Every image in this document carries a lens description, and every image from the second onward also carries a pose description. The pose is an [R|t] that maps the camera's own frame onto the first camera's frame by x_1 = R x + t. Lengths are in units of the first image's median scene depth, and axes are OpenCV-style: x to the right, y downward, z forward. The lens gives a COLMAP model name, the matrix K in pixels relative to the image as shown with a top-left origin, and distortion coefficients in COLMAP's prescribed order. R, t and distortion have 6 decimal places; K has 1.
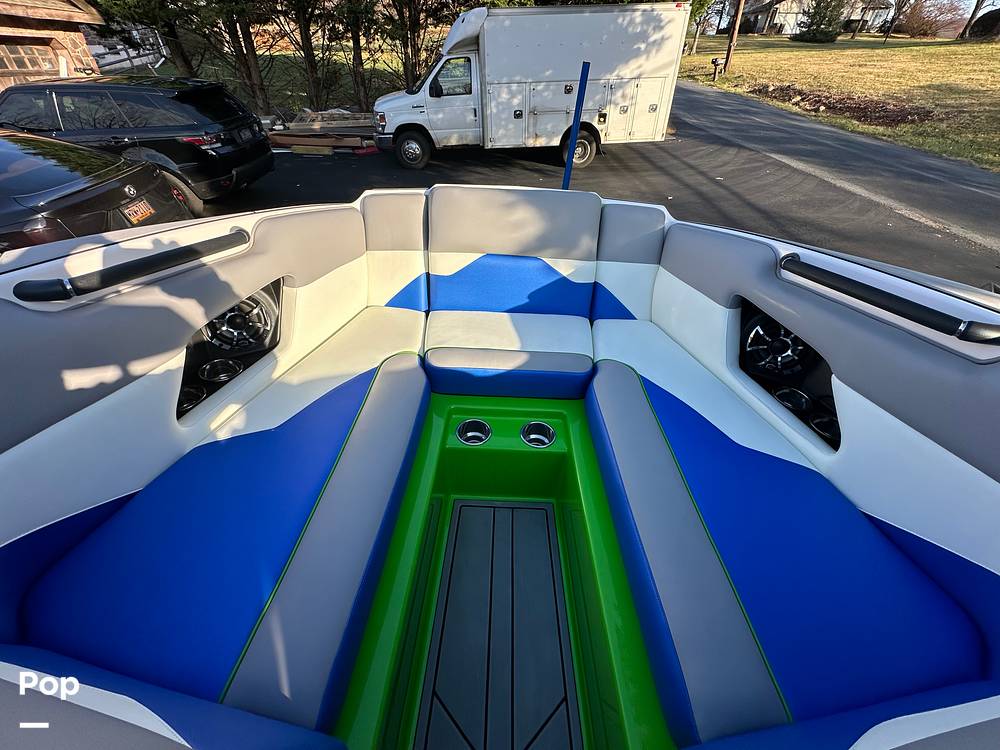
lens RADIAL K [[402.8, 0, 500.0], [0, 402.8, 375.0], [0, 0, 1]] dist [-0.006867, 0.000457]
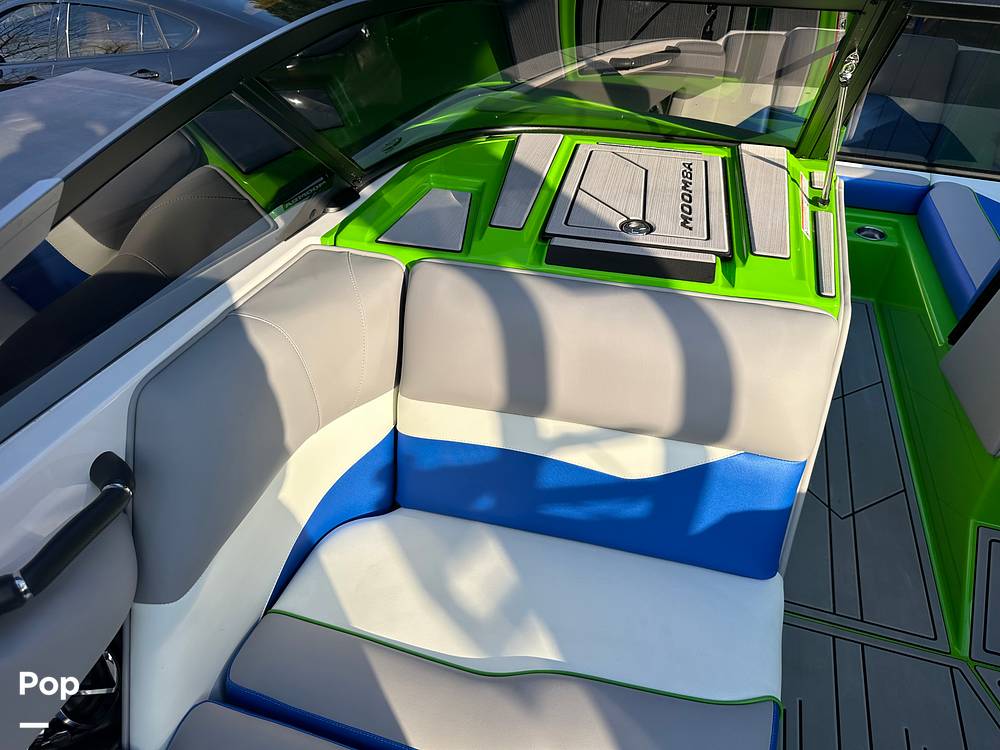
lens RADIAL K [[736.0, 0, 500.0], [0, 736.0, 375.0], [0, 0, 1]] dist [-0.004055, -0.007723]
pose [[0.959644, 0.148145, -0.239032, -0.320955], [-0.157272, 0.987363, -0.019464, 0.653582], [0.233128, 0.056272, 0.970817, -1.121191]]
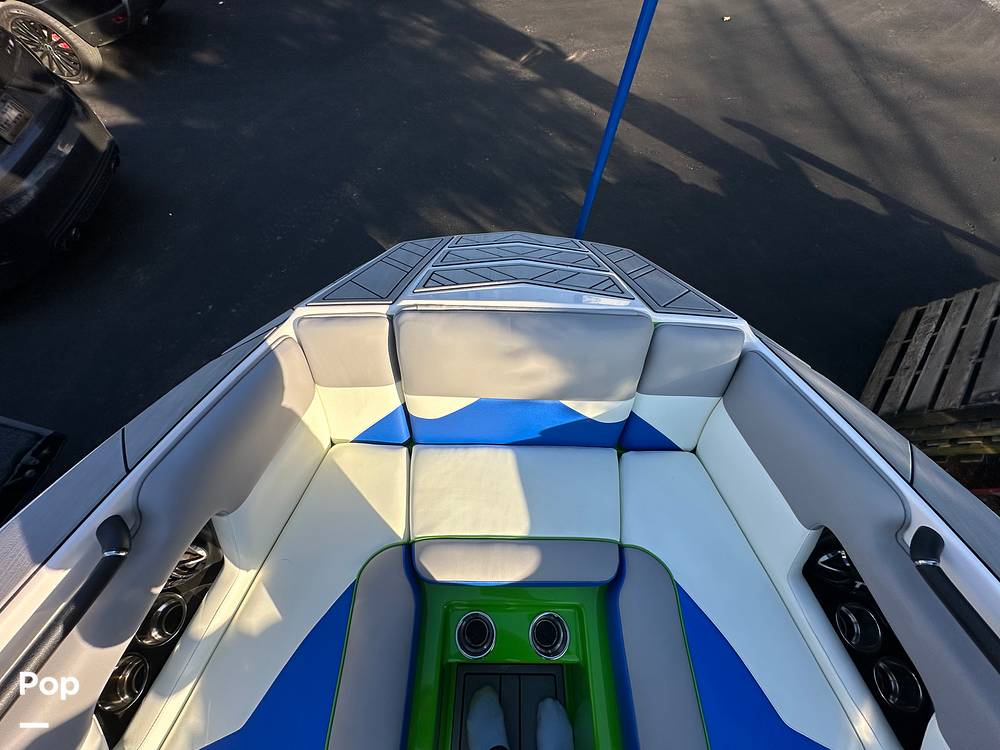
lens RADIAL K [[402.8, 0, 500.0], [0, 402.8, 375.0], [0, 0, 1]] dist [-0.006867, 0.000457]
pose [[0.999884, -0.014572, -0.004378, -0.000789], [0.015139, 0.923992, 0.382112, -0.593880], [-0.001523, -0.382134, 0.924106, 0.342925]]
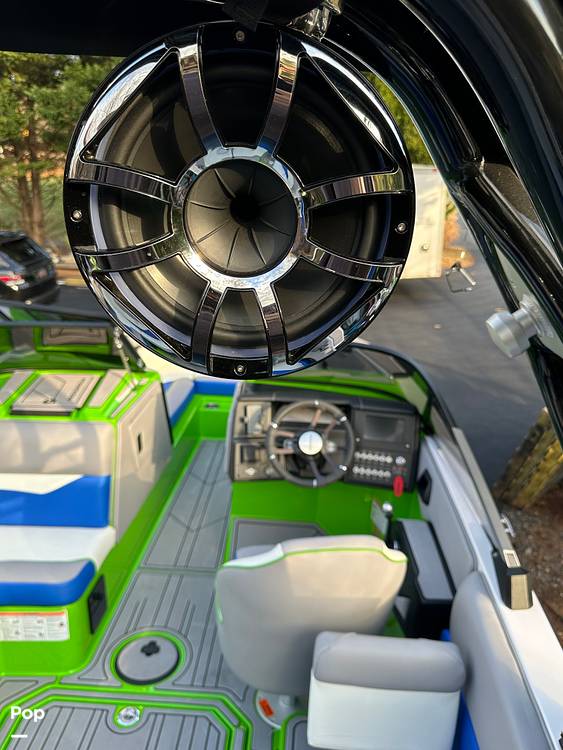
lens RADIAL K [[592.8, 0, 280.8], [0, 592.8, 360.1], [0, 0, 1]] dist [0.086071, -0.111403]
pose [[0.999474, 0.008698, -0.031232, 0.391401], [-0.019378, 0.932609, -0.360368, 0.988791], [0.025993, 0.360783, 0.932287, -2.060949]]
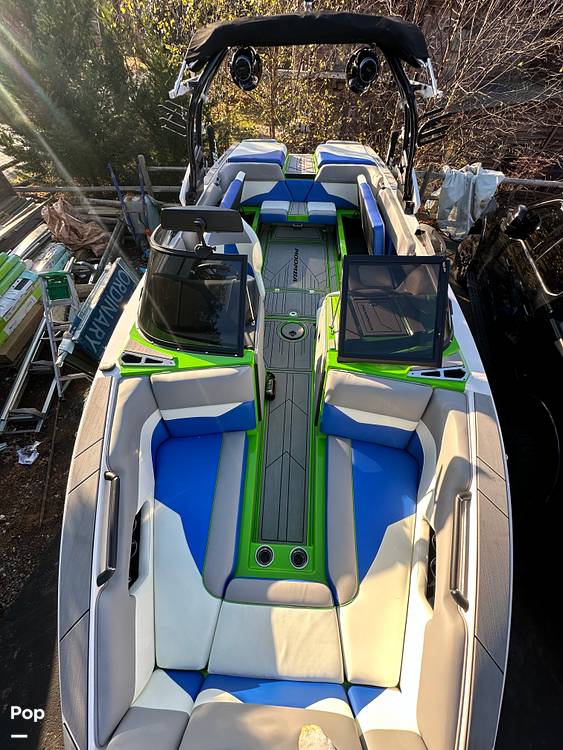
lens RADIAL K [[302.1, 0, 279.2], [0, 302.1, 372.8], [0, 0, 1]] dist [-0.006867, 0.000457]
pose [[-0.998940, -0.045930, -0.002986, 0.056379], [-0.003234, 0.005334, 0.999981, -1.054473], [-0.045913, 0.998930, -0.005477, 0.126150]]
